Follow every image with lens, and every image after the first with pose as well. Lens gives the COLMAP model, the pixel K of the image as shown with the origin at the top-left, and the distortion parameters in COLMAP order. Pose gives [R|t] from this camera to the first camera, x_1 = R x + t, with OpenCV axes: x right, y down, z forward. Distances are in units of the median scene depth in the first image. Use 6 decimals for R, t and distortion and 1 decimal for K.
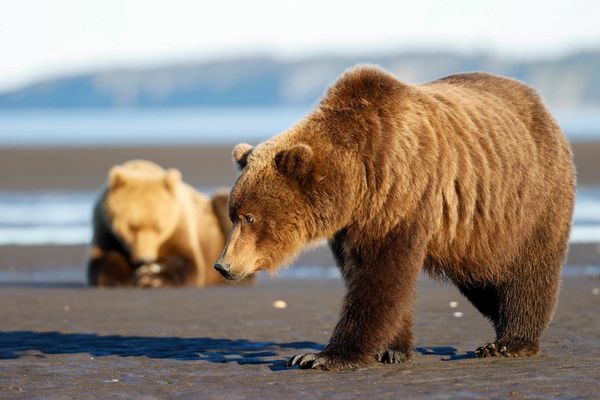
lens RADIAL K [[2251.2, 0, 299.2], [0, 2251.2, 200.3], [0, 0, 1]] dist [-1.287661, 0.000000]
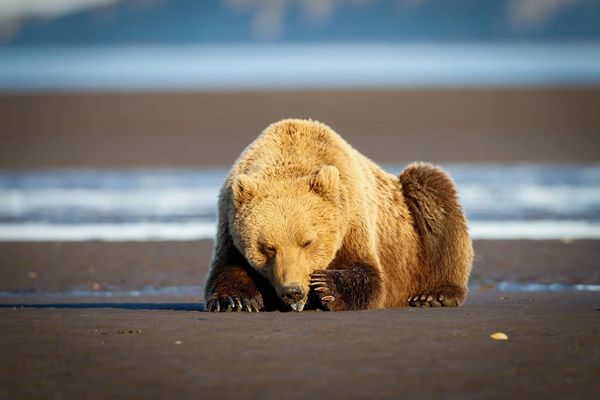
lens RADIAL K [[2251.2, 0, 299.9], [0, 2251.2, 200.2], [0, 0, 1]] dist [-1.287661, 0.000000]
pose [[0.997792, -0.002313, -0.066381, -0.023524], [0.002893, 0.999958, 0.008640, 0.000181], [0.066359, -0.008813, 0.997757, 0.334588]]
